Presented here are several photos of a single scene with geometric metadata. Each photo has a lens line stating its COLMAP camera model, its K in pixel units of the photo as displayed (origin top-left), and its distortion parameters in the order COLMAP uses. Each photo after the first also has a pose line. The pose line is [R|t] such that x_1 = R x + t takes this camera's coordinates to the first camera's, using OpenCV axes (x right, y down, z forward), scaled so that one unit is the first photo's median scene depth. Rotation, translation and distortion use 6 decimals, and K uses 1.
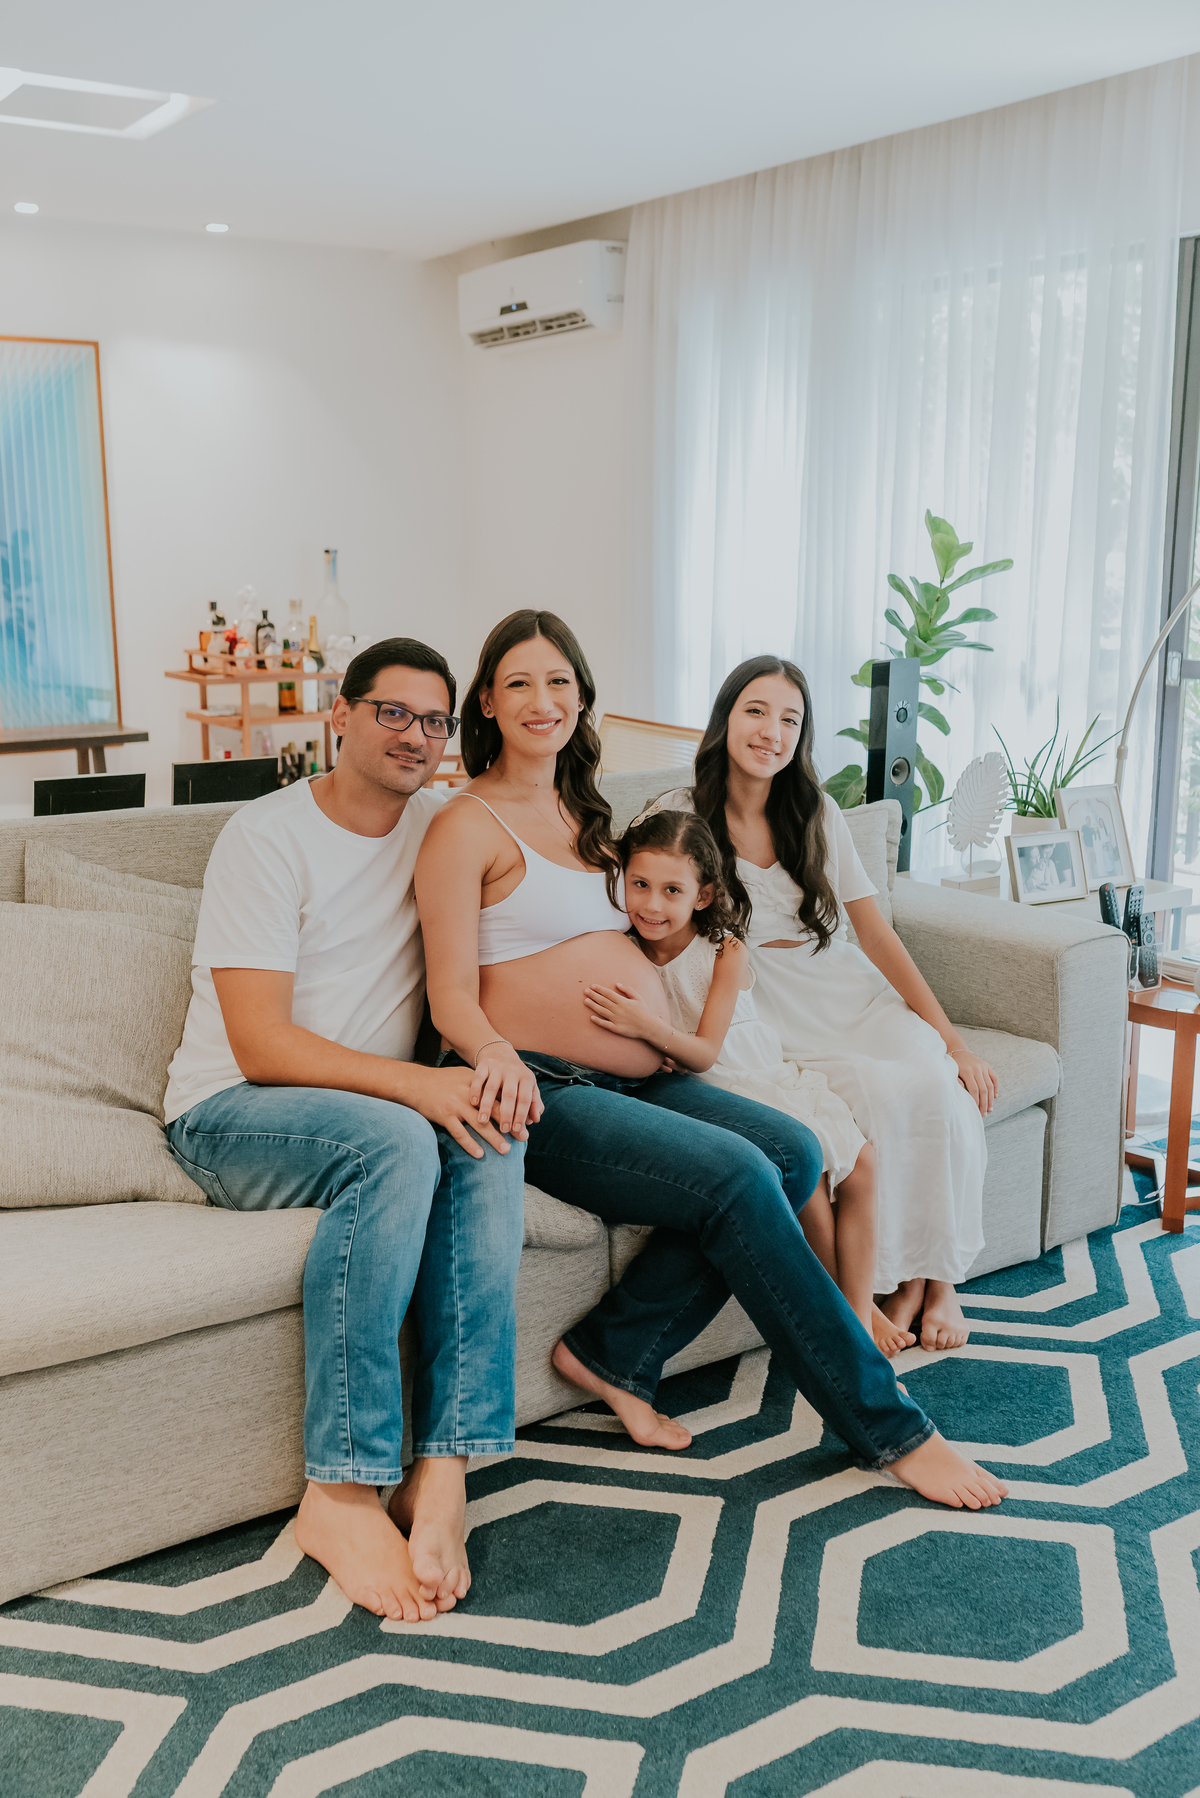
lens RADIAL K [[1739.6, 0, 565.7], [0, 1739.6, 901.5], [0, 0, 1]] dist [-0.010626, -0.005841]
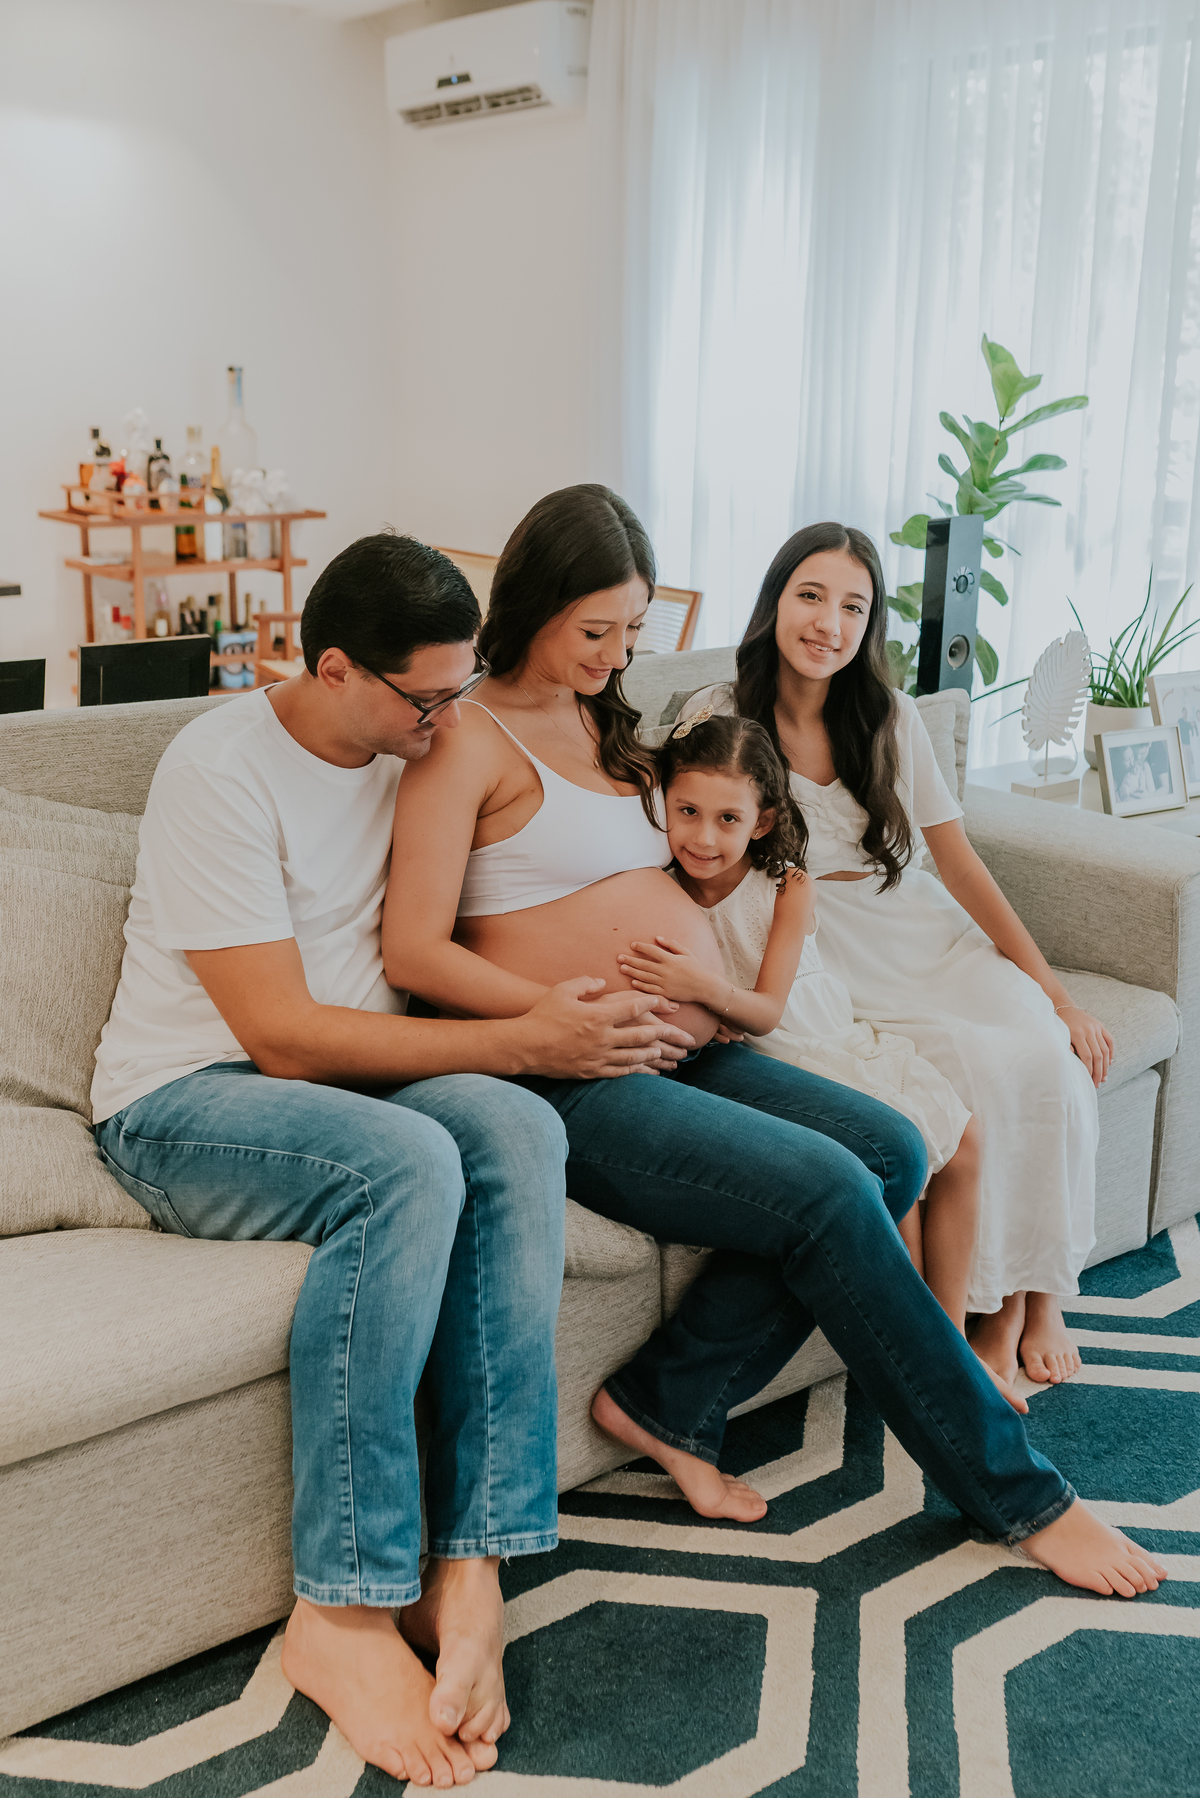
lens RADIAL K [[1902.2, 0, 598.7], [0, 1902.2, 848.7], [0, 0, 1]] dist [0.003306, -0.026848]
pose [[0.997529, -0.004505, 0.070113, -0.064848], [0.000988, 0.998743, 0.050114, -0.038632], [-0.070251, -0.049921, 0.996279, 0.142869]]
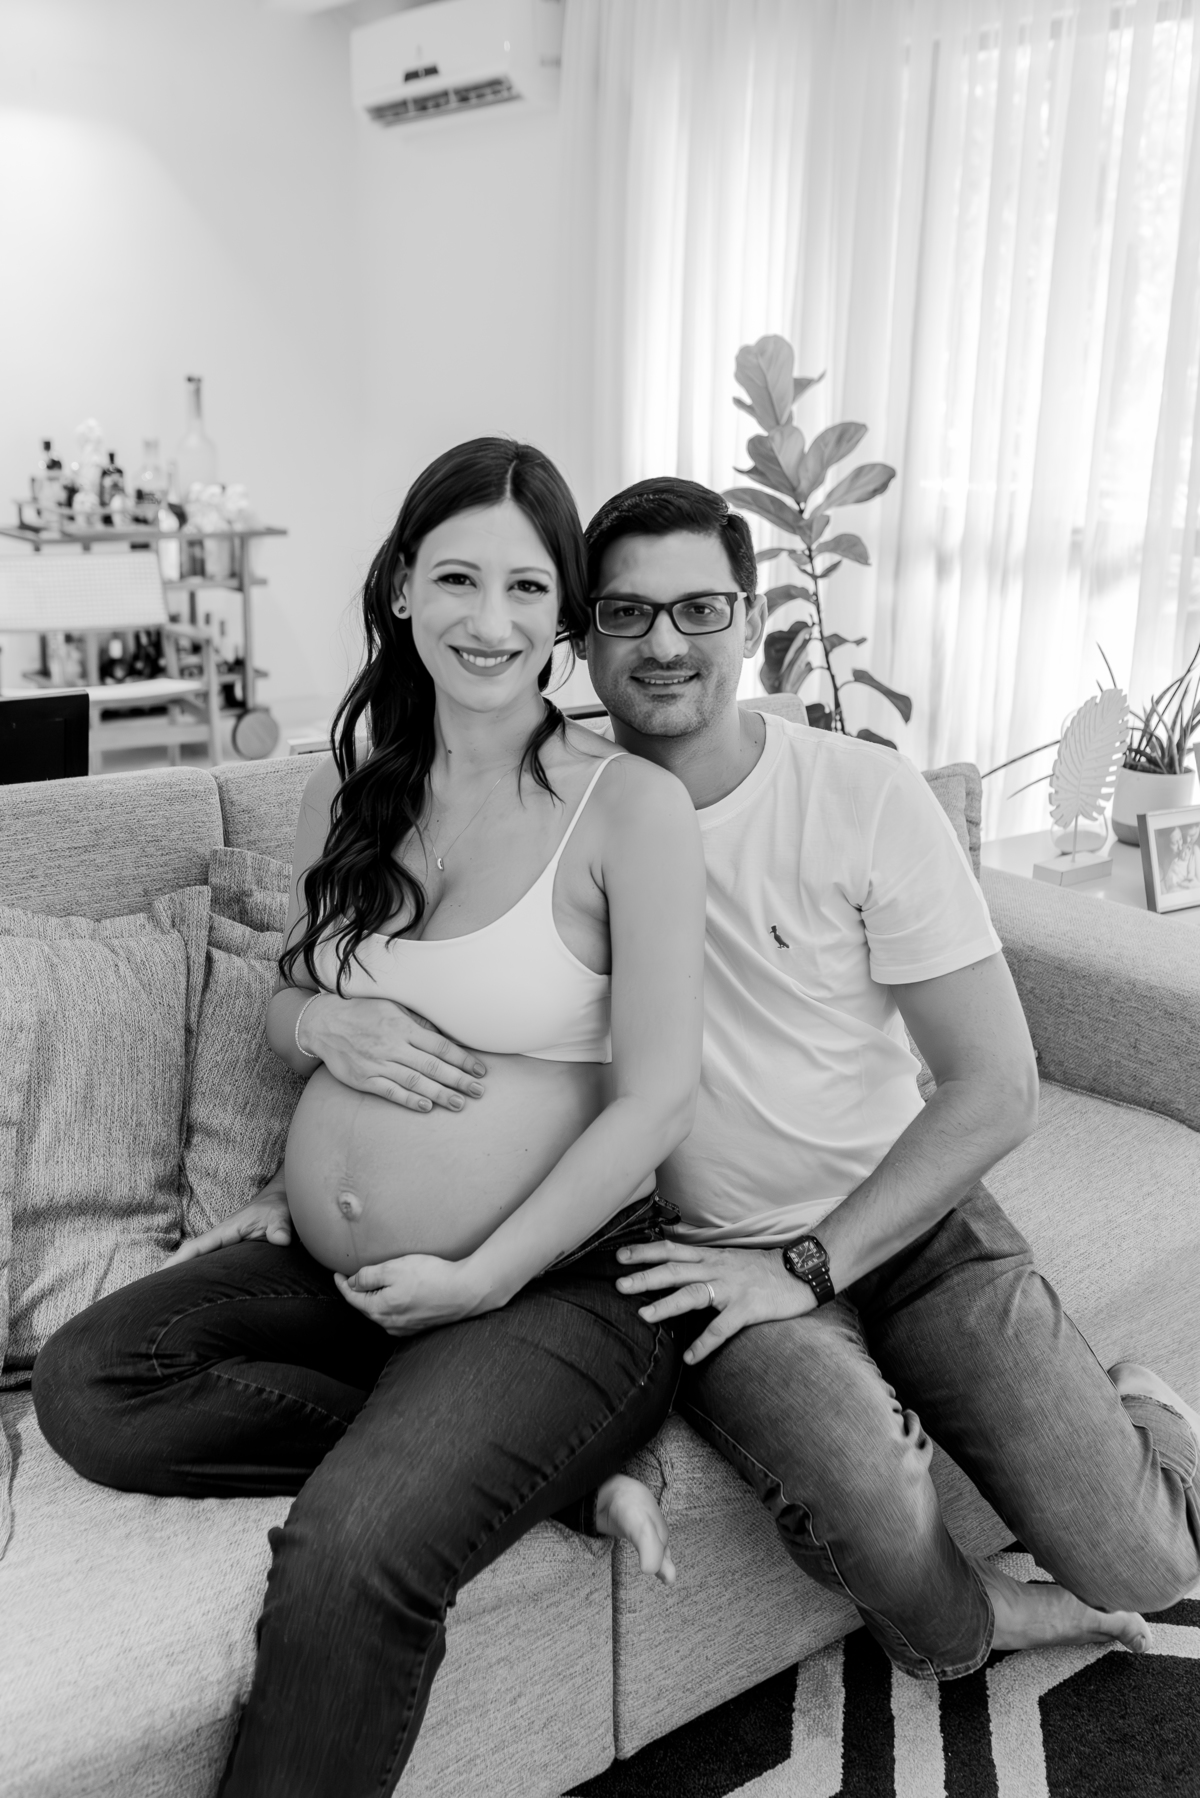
lens RADIAL K [[1739.6, 0, 565.7], [0, 1739.6, 901.5], [0, 0, 1]] dist [-0.010626, -0.005841]
pose [[0.998032, 0.002710, 0.062651, -0.030931], [-0.008355, 0.995906, 0.090009, -0.085521], [-0.062150, -0.090355, 0.993968, 0.417358]]
